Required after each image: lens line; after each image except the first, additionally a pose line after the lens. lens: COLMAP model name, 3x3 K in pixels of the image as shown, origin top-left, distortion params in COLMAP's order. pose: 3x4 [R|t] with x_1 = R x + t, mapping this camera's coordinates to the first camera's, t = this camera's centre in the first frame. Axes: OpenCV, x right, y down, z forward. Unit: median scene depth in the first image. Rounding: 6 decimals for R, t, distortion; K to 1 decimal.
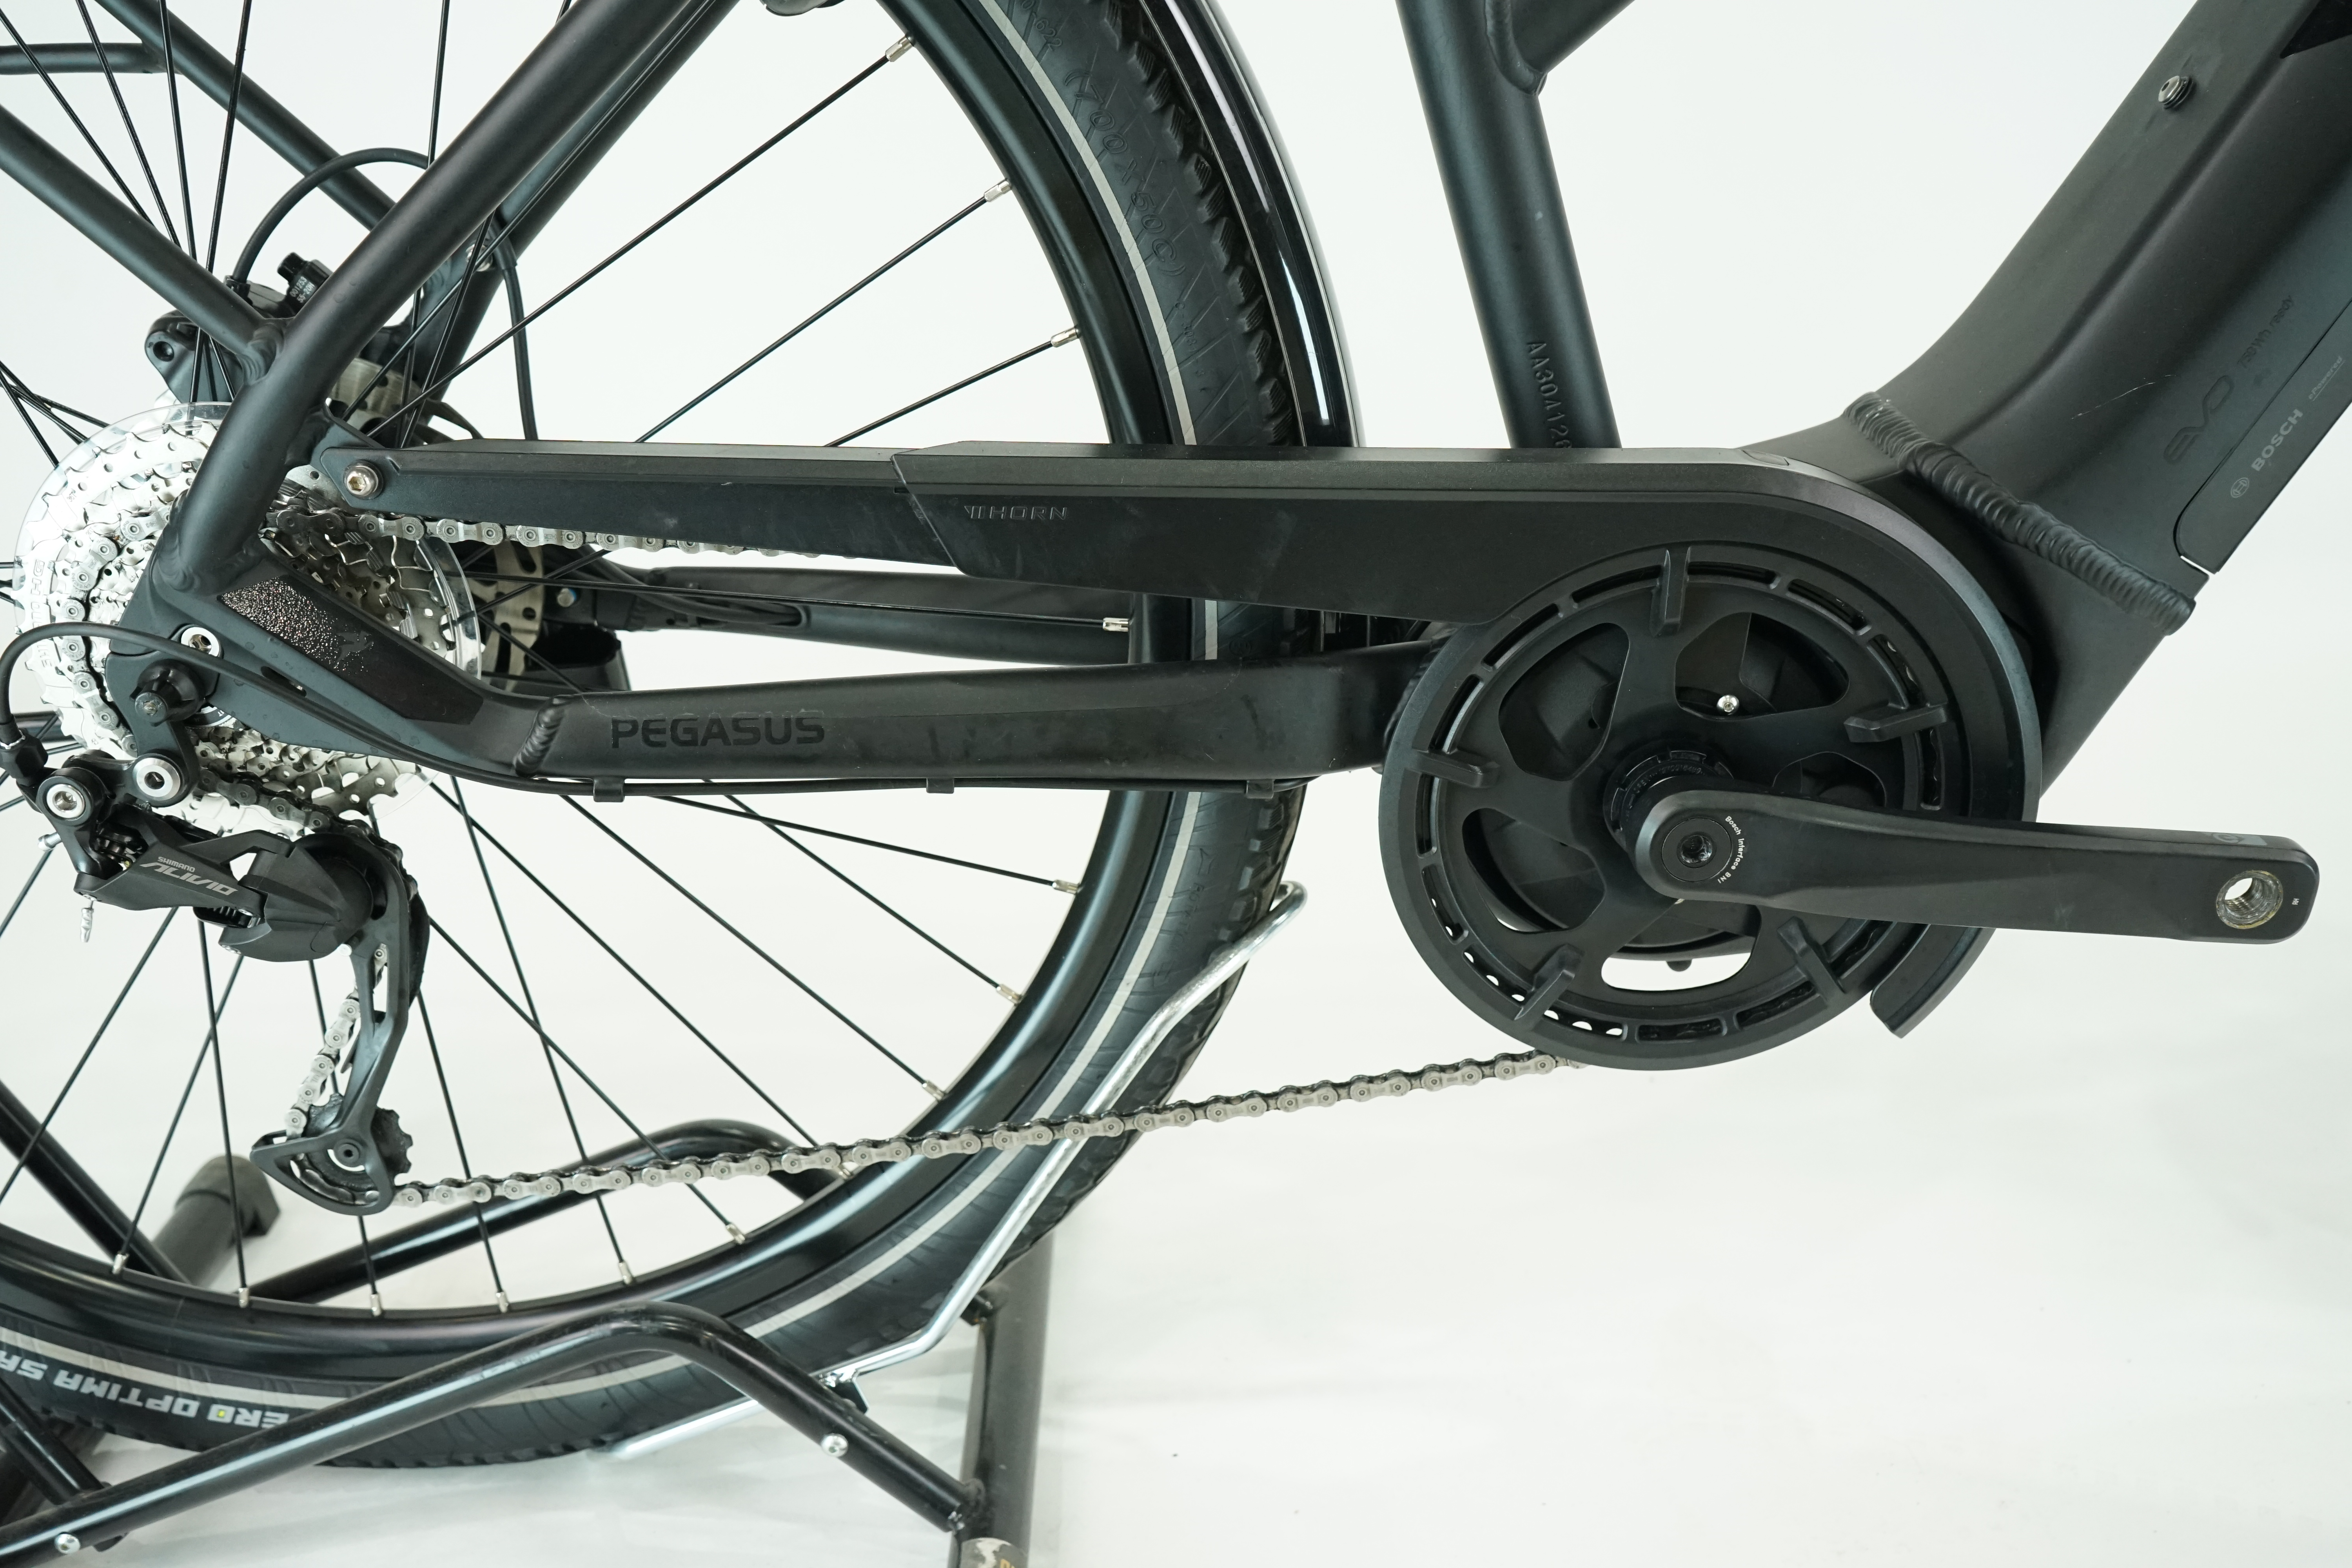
lens RADIAL K [[2193.0, 0, 1176.0], [0, 2193.0, 784.0], [0, 0, 1]] dist [0.005397, 0.001087]
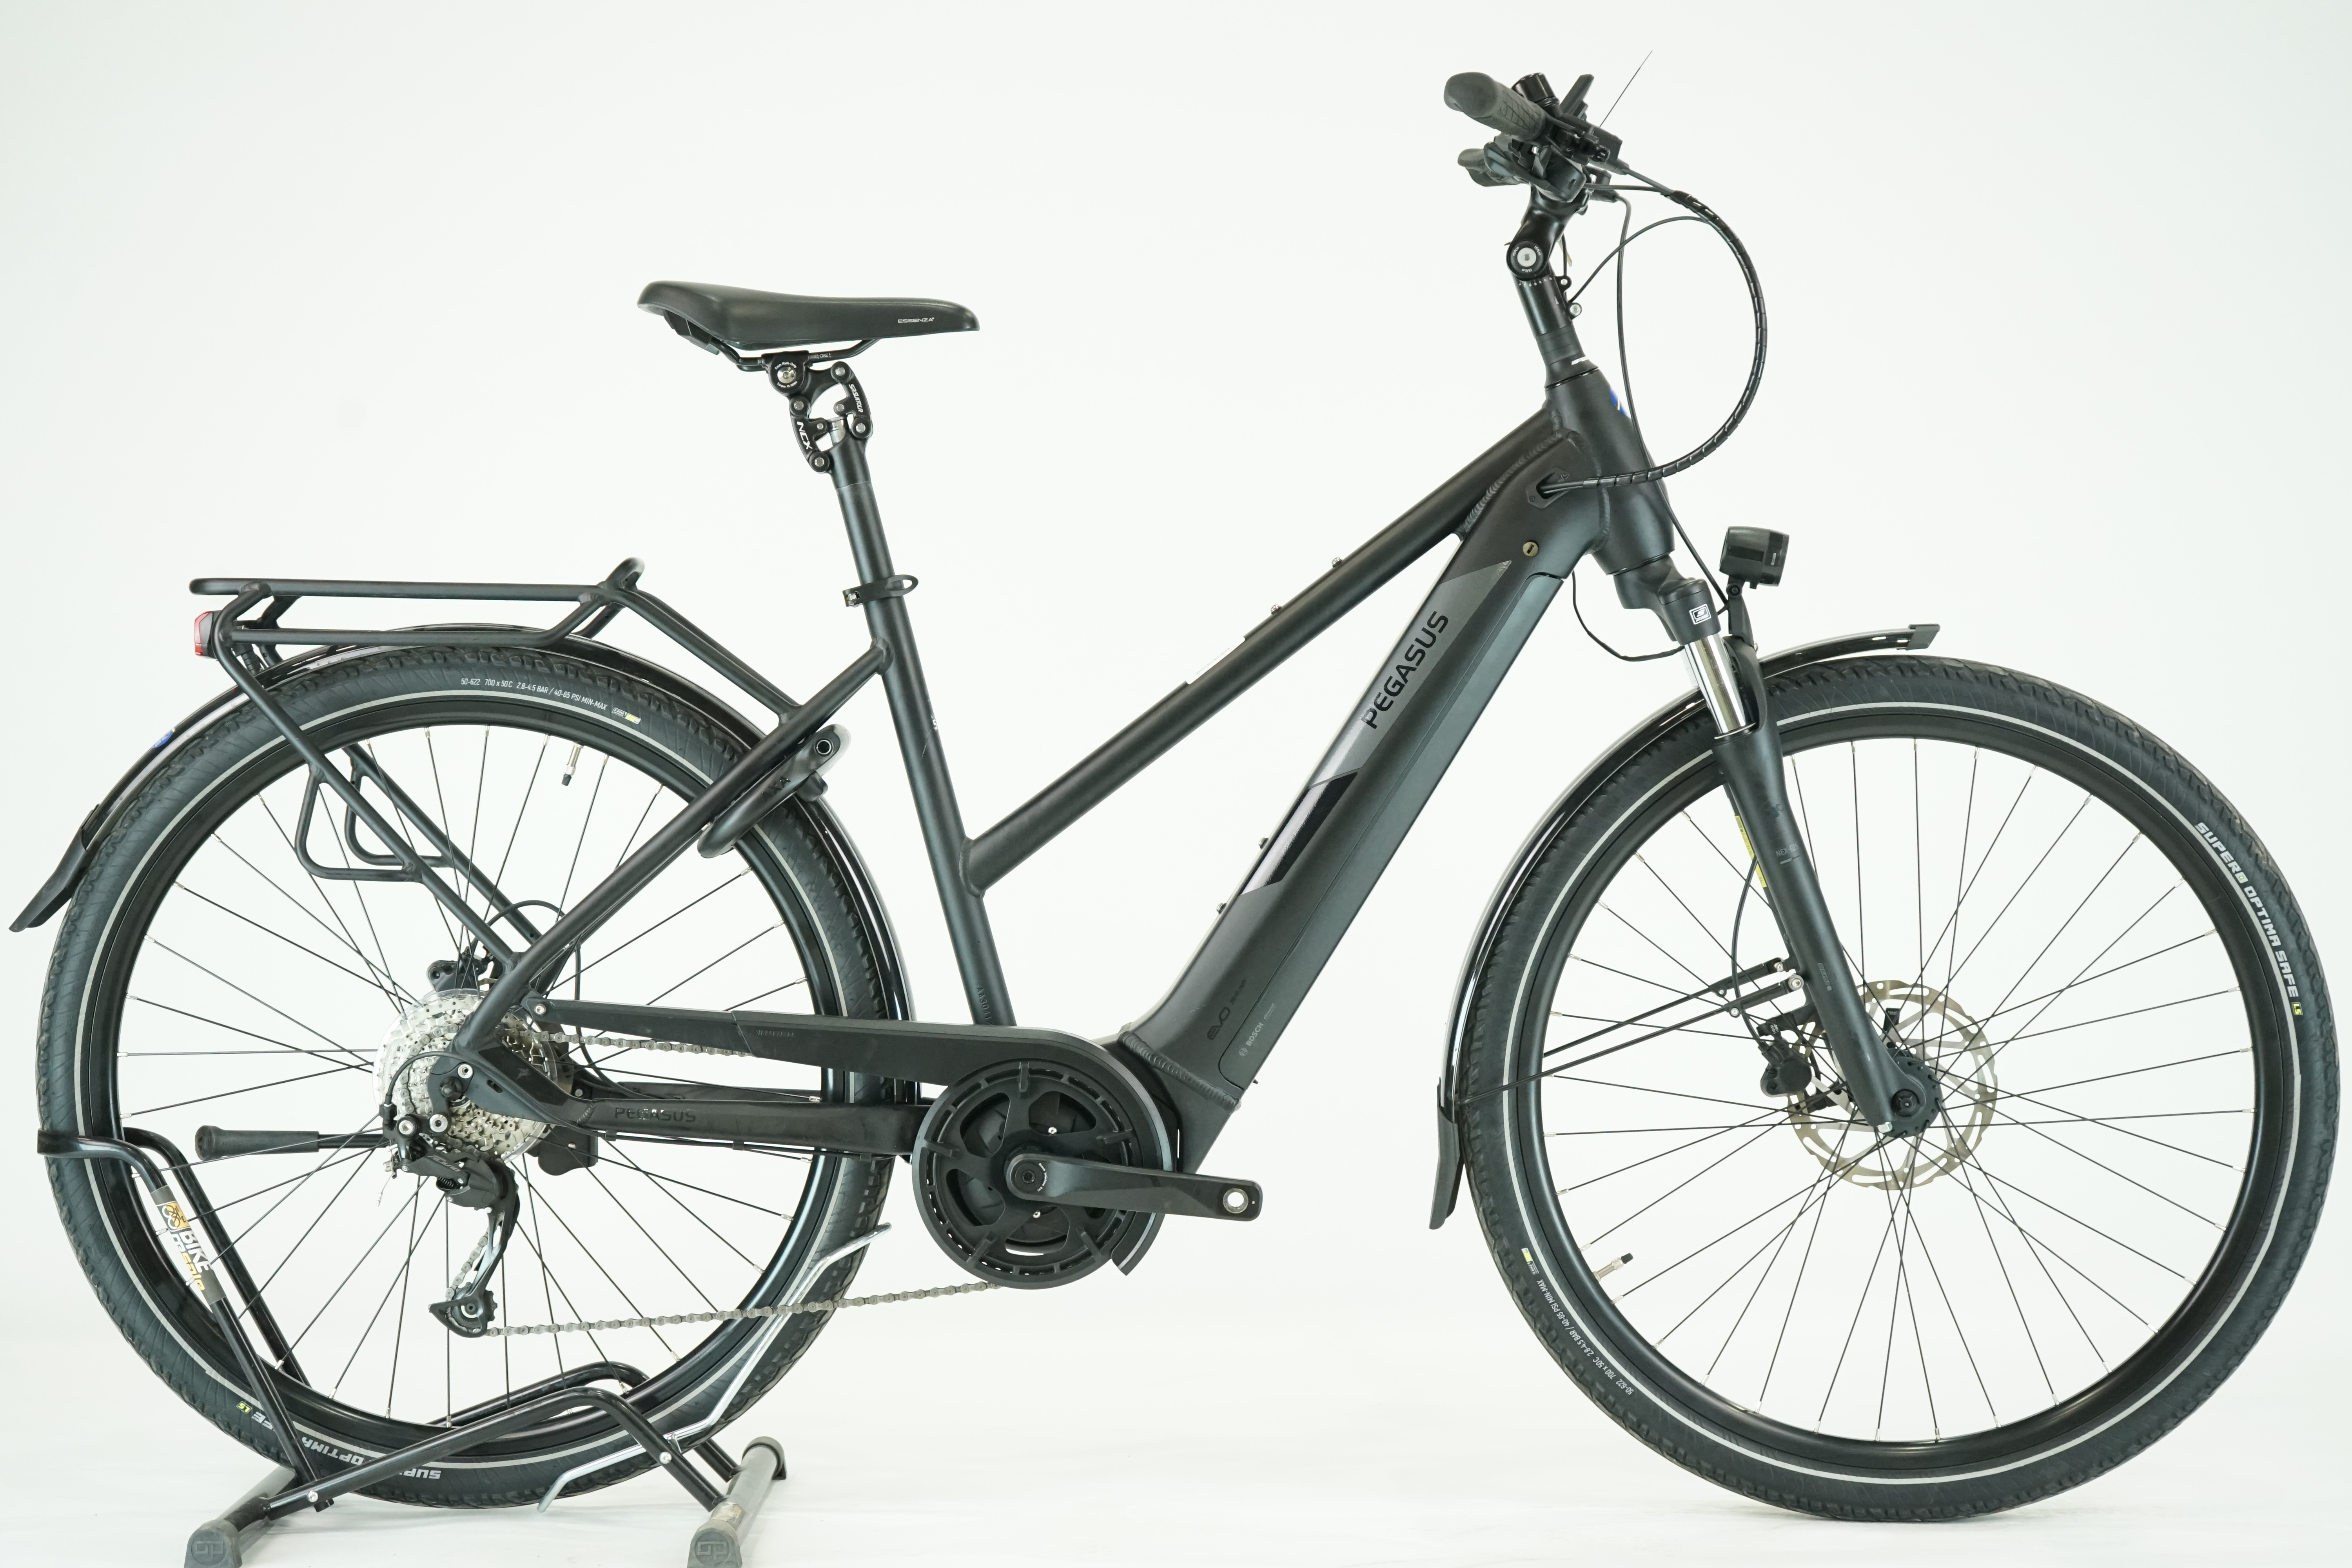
lens RADIAL K [[3822.8, 0, 1176.0], [0, 3822.8, 784.0], [0, 0, 1]] dist [-0.022476, -0.072686]
pose [[0.998968, 0.045416, -0.000125, 0.376148], [-0.042577, 0.935546, -0.350629, 1.126163], [-0.015808, 0.350273, 0.936514, -3.261655]]
